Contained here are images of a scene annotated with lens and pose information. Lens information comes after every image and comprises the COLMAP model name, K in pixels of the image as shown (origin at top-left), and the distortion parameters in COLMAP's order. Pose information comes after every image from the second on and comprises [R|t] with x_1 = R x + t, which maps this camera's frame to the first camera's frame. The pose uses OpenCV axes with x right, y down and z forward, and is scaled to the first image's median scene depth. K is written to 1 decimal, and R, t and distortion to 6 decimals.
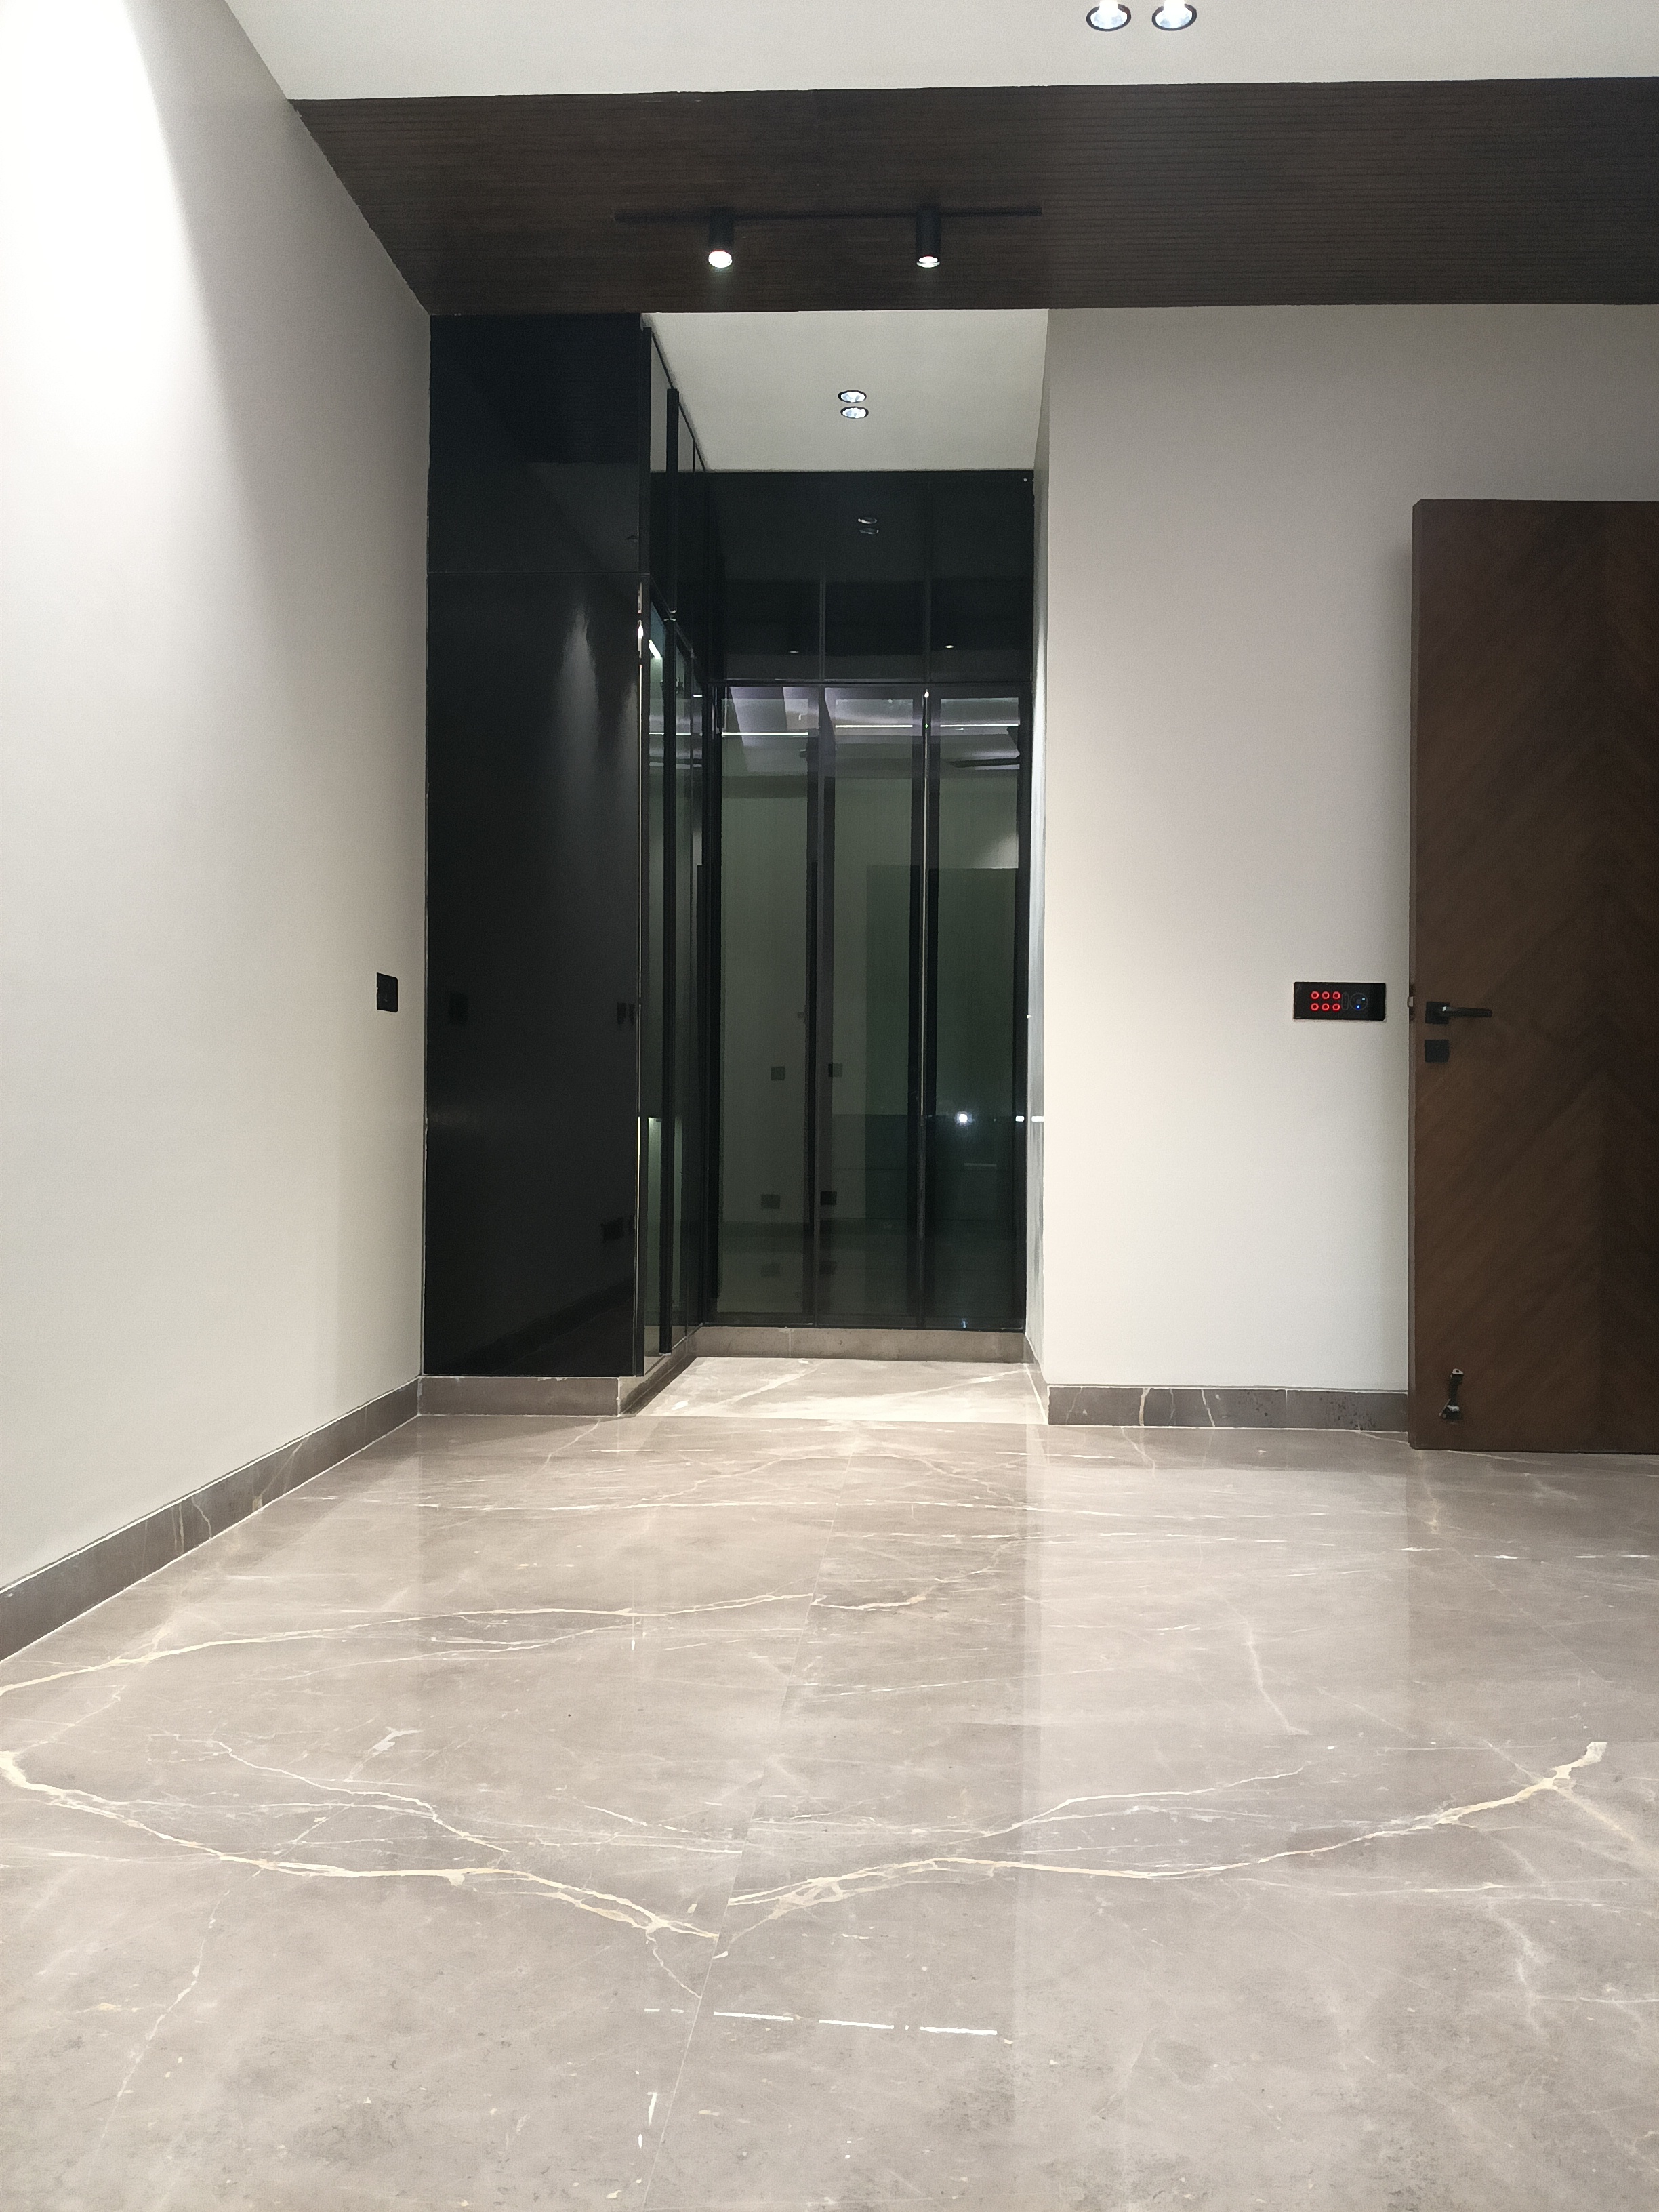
lens RADIAL K [[1864.3, 0, 829.5], [0, 1864.3, 1106.0], [0, 0, 1]] dist [-0.008427, -0.012403]
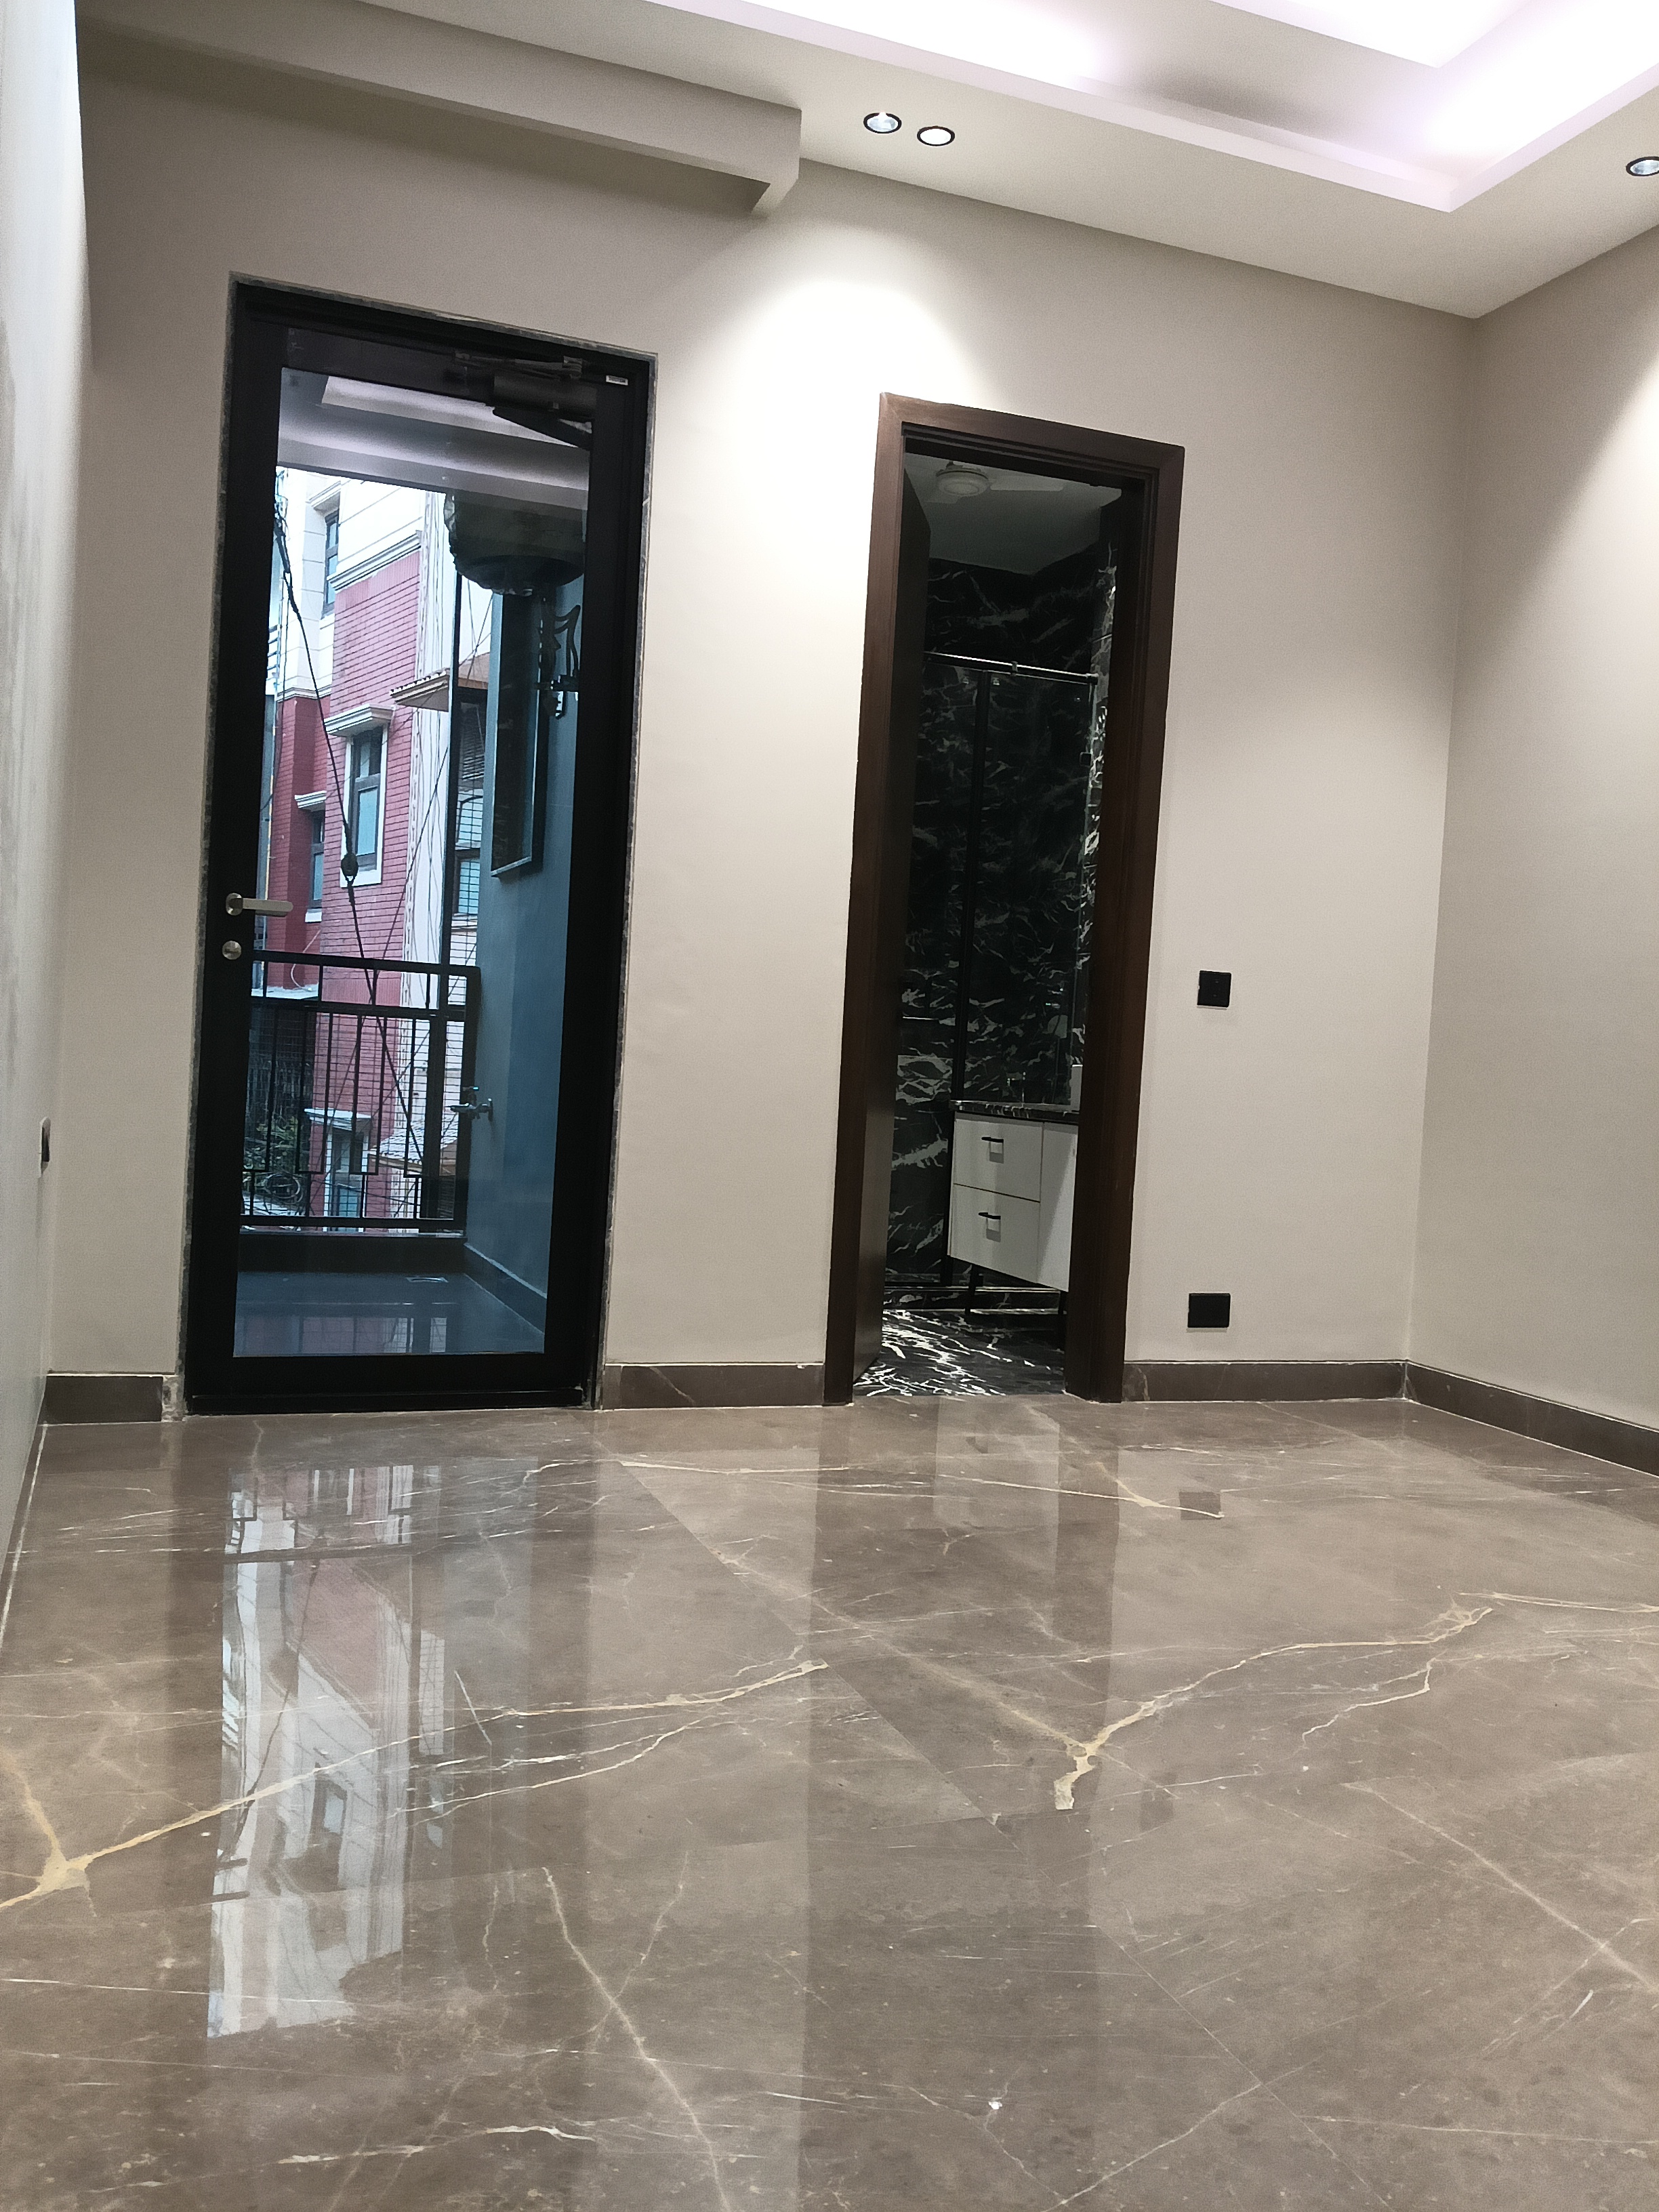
lens RADIAL K [[1864.3, 0, 829.5], [0, 1864.3, 1106.0], [0, 0, 1]] dist [-0.008427, -0.012403]
pose [[-0.915120, -0.052686, -0.399724, 0.981449], [-0.068091, 0.997380, 0.024425, -0.000135], [0.397390, 0.049569, -0.916310, 1.937064]]
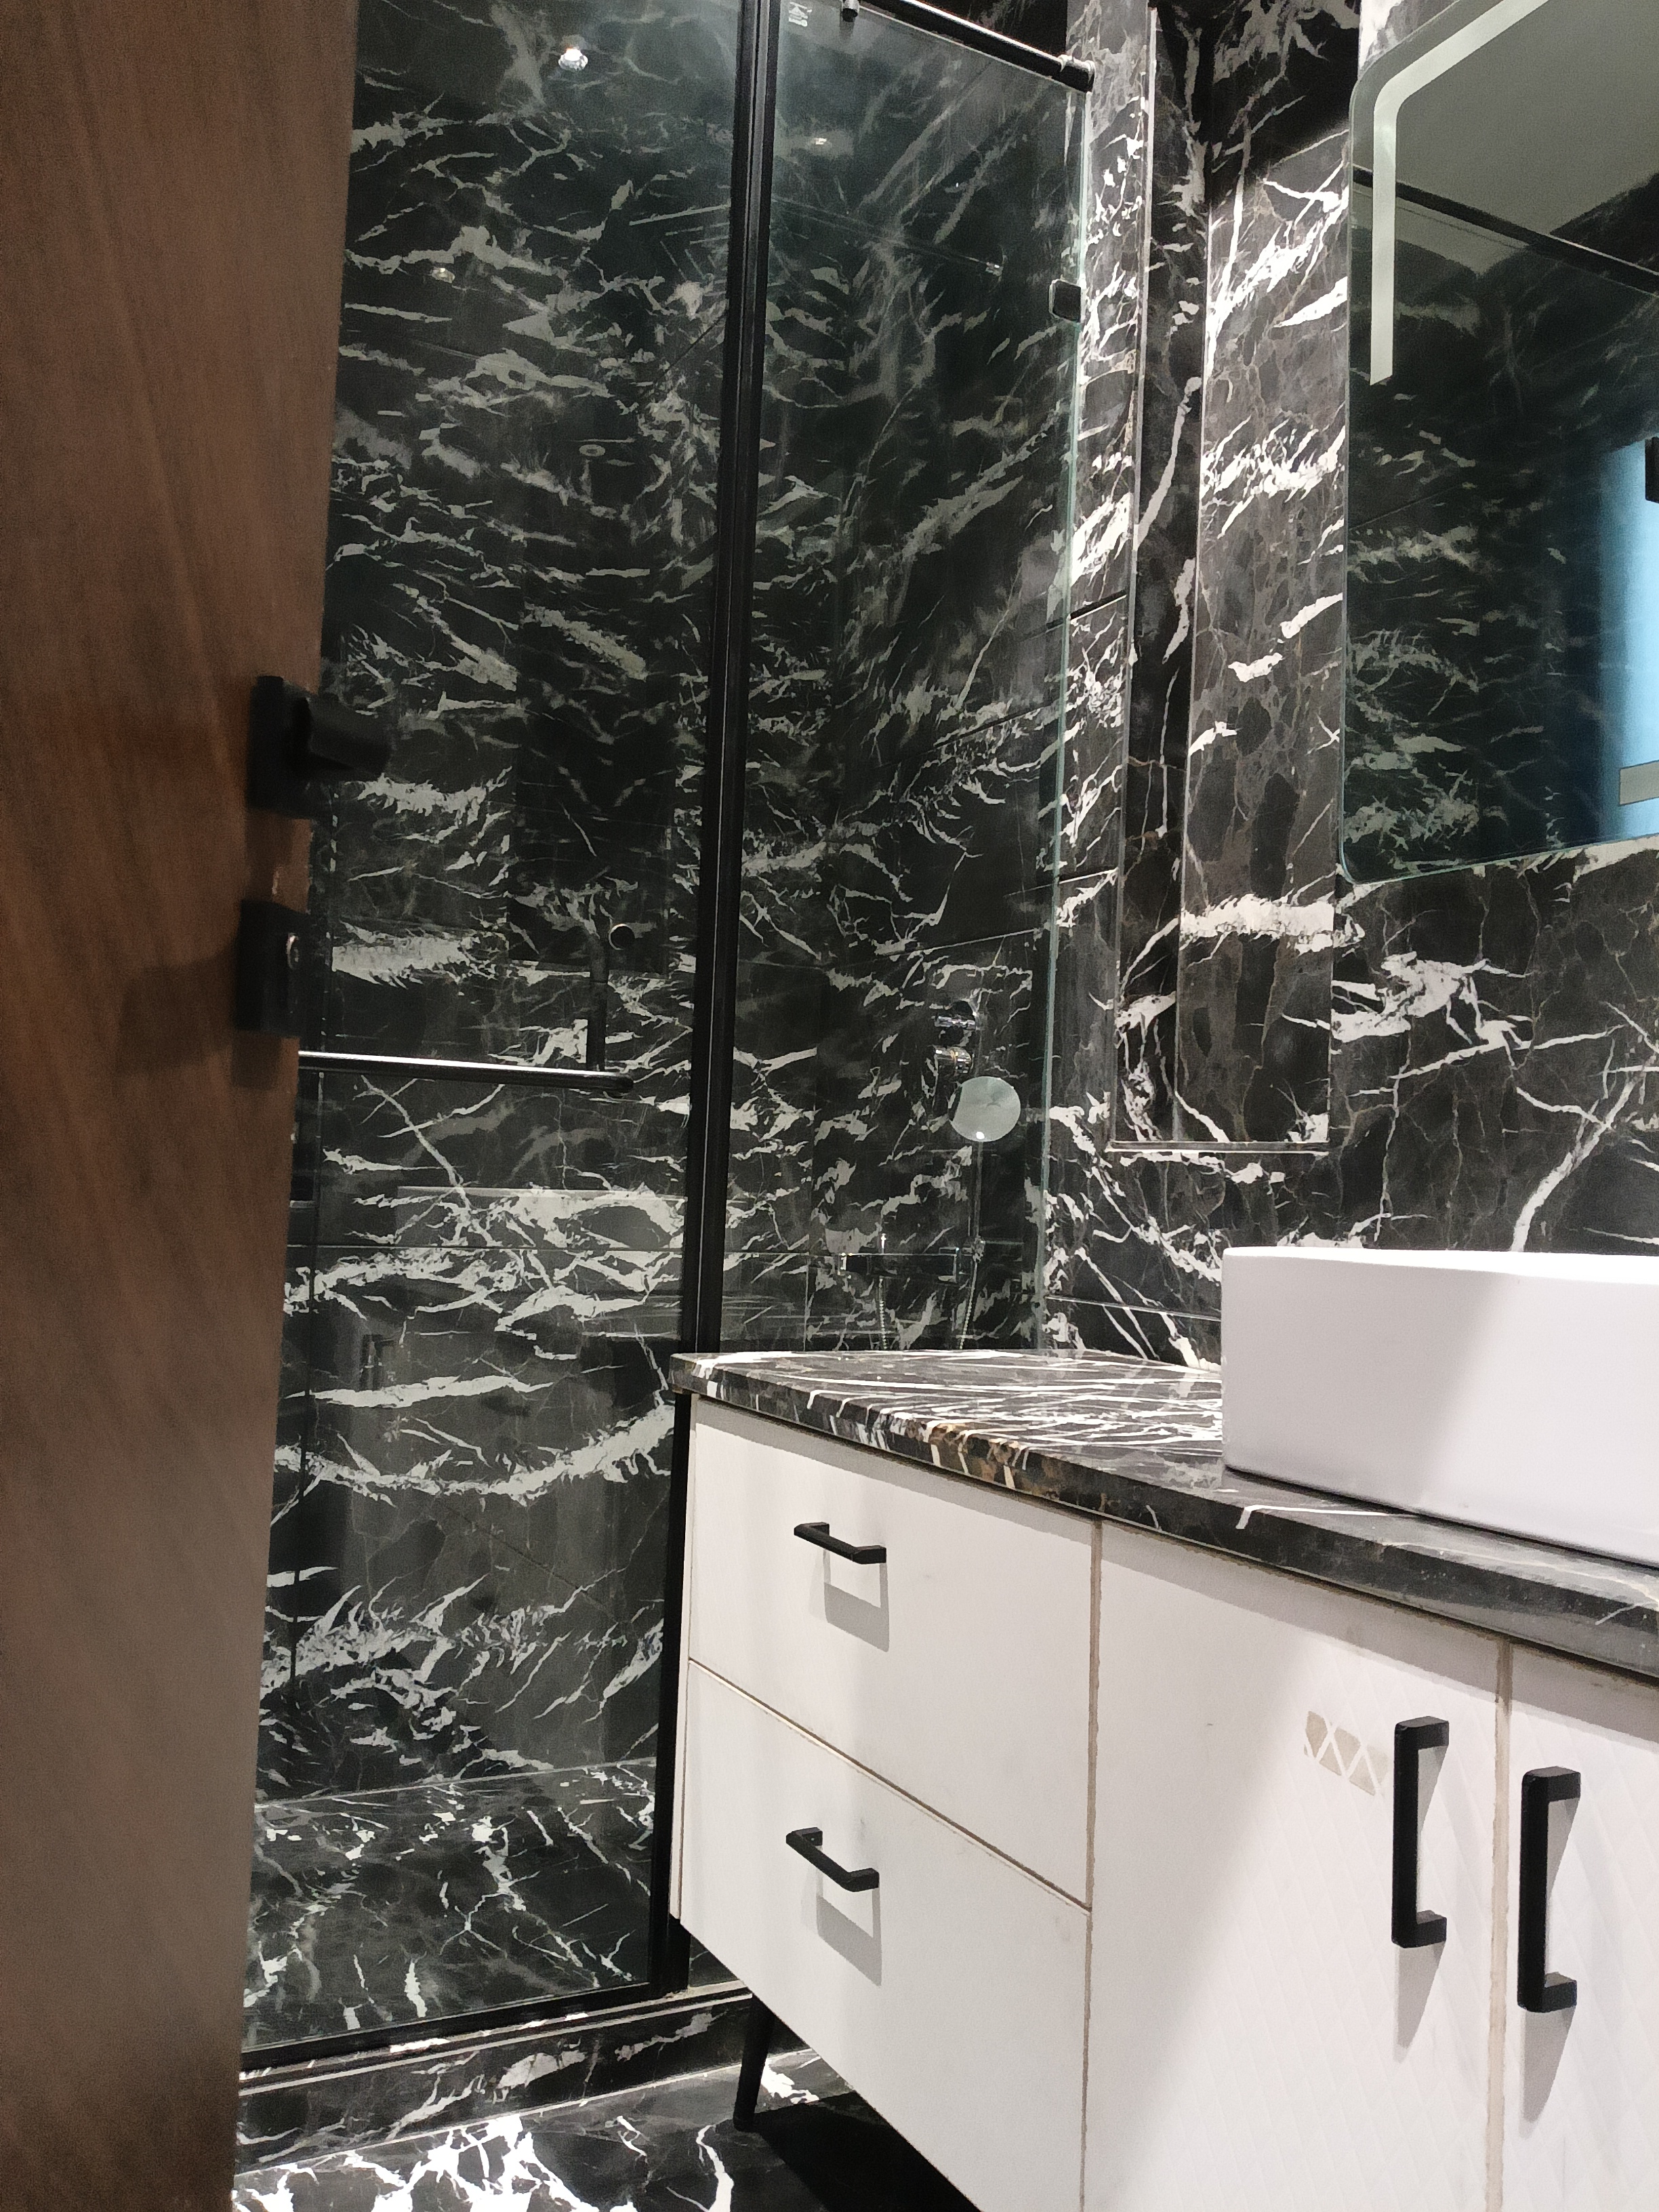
lens RADIAL K [[1804.0, 0, 829.5], [0, 1804.0, 1106.0], [0, 0, 1]] dist [0.132688, -0.001320]
pose [[-0.856332, -0.067729, -0.511964, 0.539687], [-0.049920, 0.997576, -0.048474, -0.012235], [0.514007, -0.015952, -0.857638, 1.092394]]
